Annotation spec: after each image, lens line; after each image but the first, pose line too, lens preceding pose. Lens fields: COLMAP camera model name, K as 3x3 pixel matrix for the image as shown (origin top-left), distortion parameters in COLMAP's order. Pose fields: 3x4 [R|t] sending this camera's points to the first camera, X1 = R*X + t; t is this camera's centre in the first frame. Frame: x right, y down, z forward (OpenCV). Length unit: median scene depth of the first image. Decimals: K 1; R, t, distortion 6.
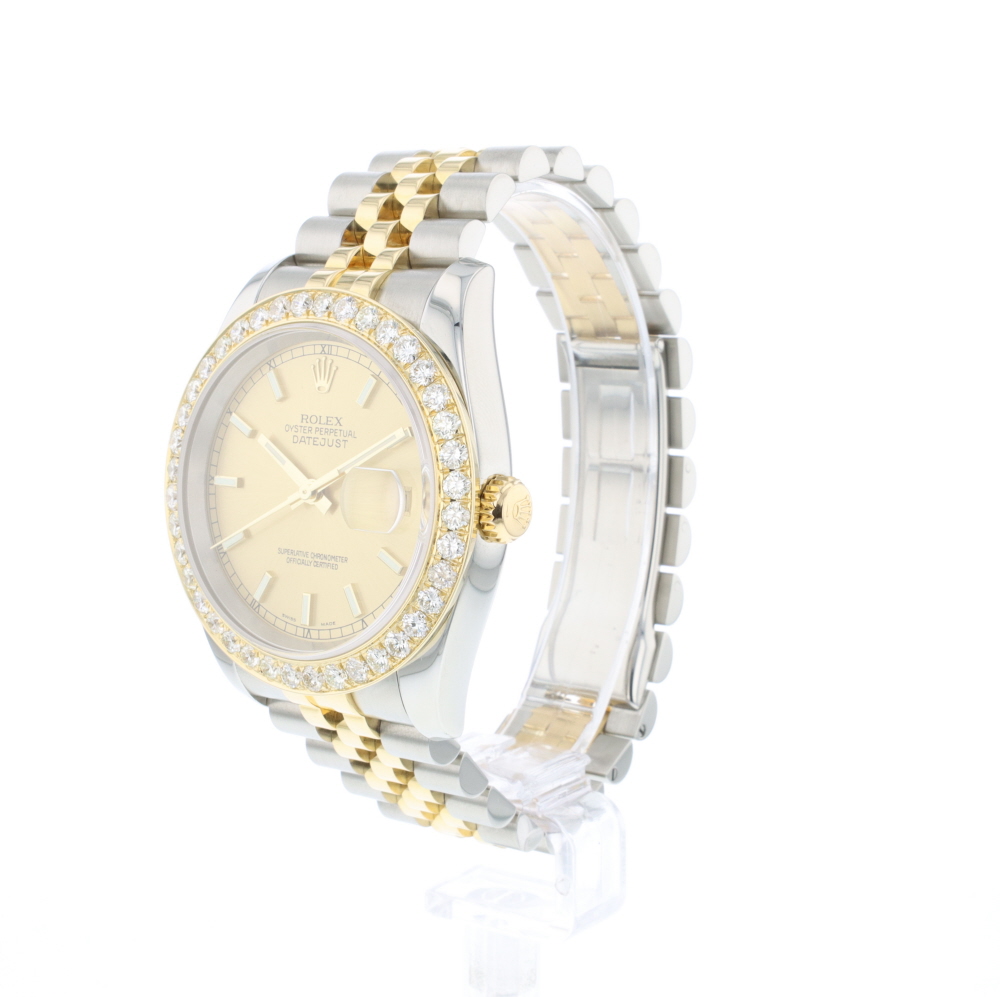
lens RADIAL K [[2022.0, 0, 499.5], [0, 2022.0, 501.1], [0, 0, 1]] dist [0.097019, 0.000000]
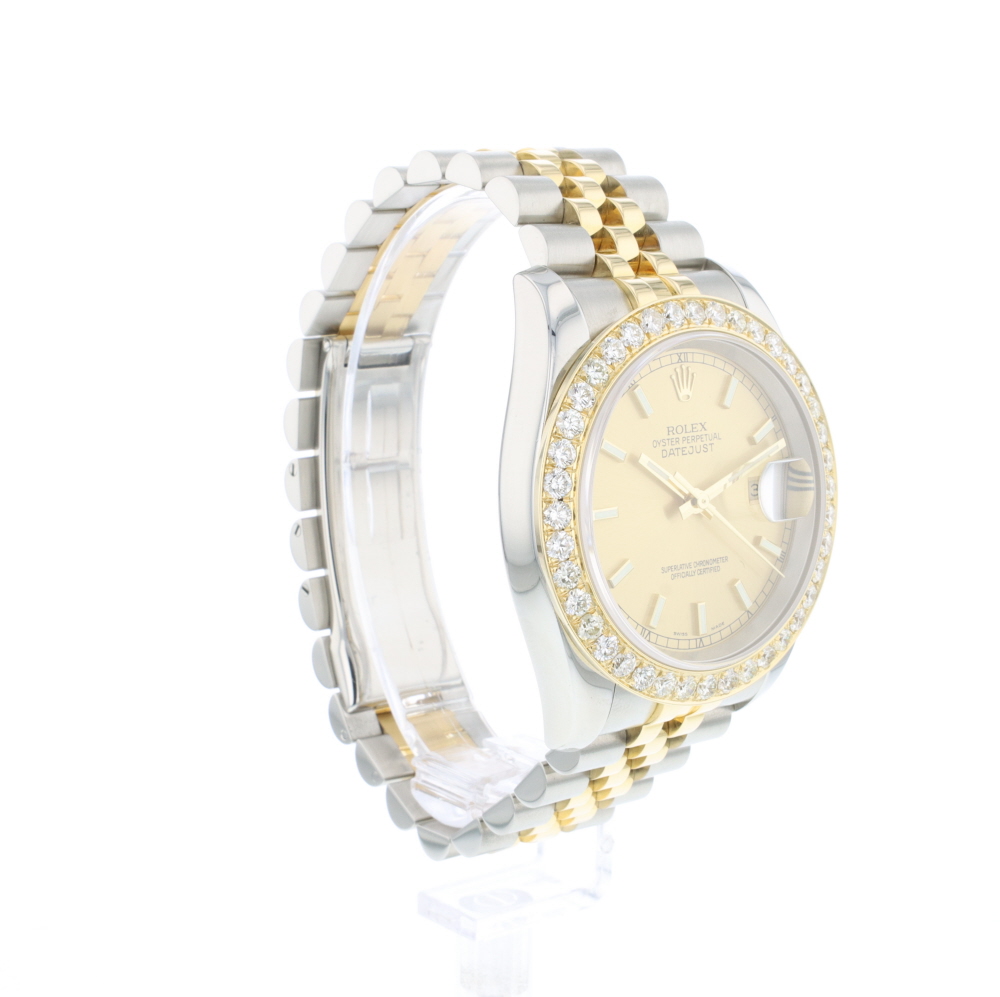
lens RADIAL K [[2022.0, 0, 499.1], [0, 2022.0, 496.0], [0, 0, 1]] dist [0.097019, 0.000000]
pose [[0.265901, -0.167181, 0.949393, -1.056610], [0.144949, 0.980584, 0.132077, -0.151512], [-0.953041, 0.102494, 0.284971, 0.804472]]
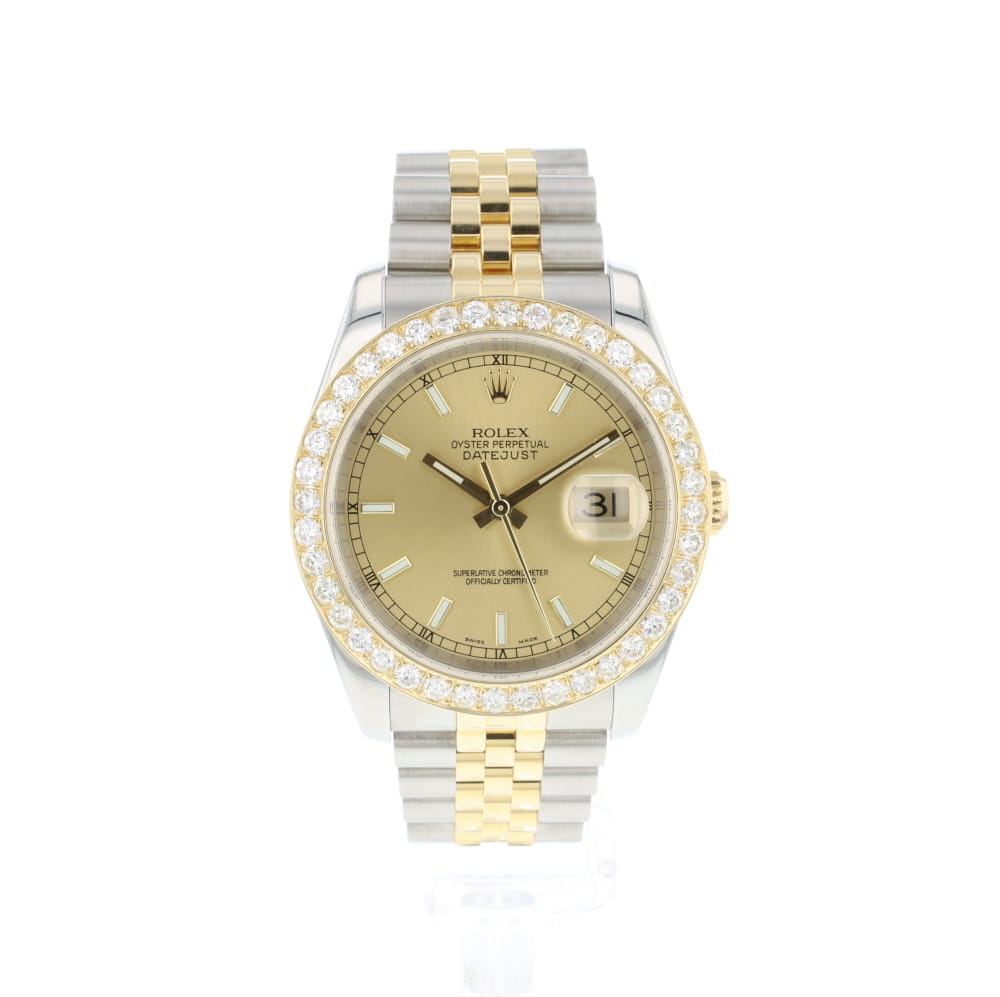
lens RADIAL K [[2022.0, 0, 500.1], [0, 2022.0, 497.3], [0, 0, 1]] dist [0.097019, 0.000000]
pose [[0.802757, -0.104865, 0.587013, -0.656322], [0.096241, 0.994294, 0.046010, -0.053634], [-0.588488, 0.019560, 0.808269, 0.217685]]
